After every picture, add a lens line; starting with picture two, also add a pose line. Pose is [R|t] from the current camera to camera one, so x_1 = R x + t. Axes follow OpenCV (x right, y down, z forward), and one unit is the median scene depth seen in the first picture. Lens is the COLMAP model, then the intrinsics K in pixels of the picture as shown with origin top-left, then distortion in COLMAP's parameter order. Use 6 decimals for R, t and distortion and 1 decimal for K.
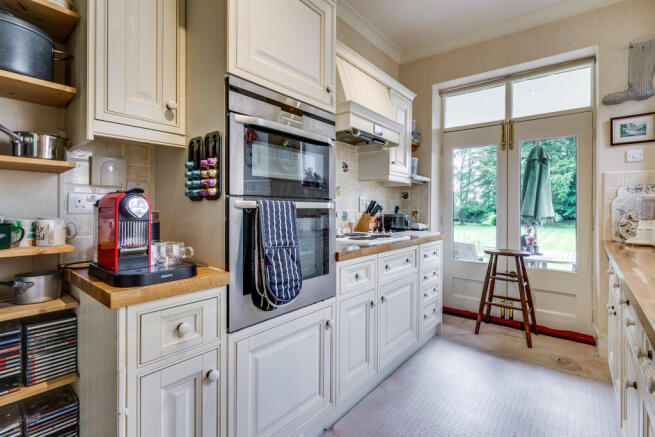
lens RADIAL K [[300.3, 0, 335.4], [0, 300.3, 204.2], [0, 0, 1]] dist [0.005829, 0.000795]
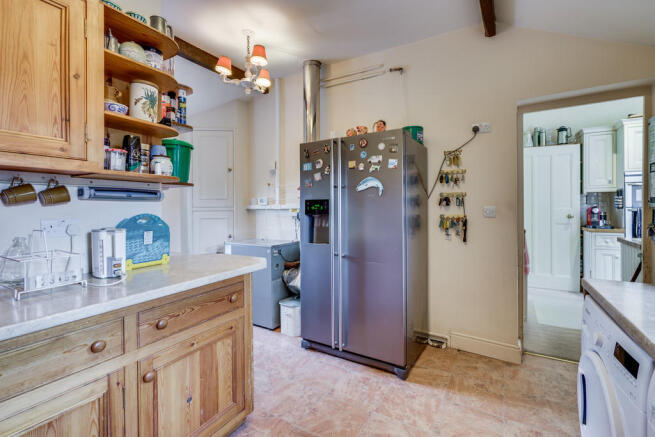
lens RADIAL K [[300.3, 0, 327.0], [0, 300.3, 208.3], [0, 0, 1]] dist [0.005829, 0.000795]
pose [[0.111974, -0.004525, -0.993701, 2.608026], [-0.001271, 0.999988, -0.004697, 0.003149], [0.993710, 0.001789, 0.111967, -2.664316]]
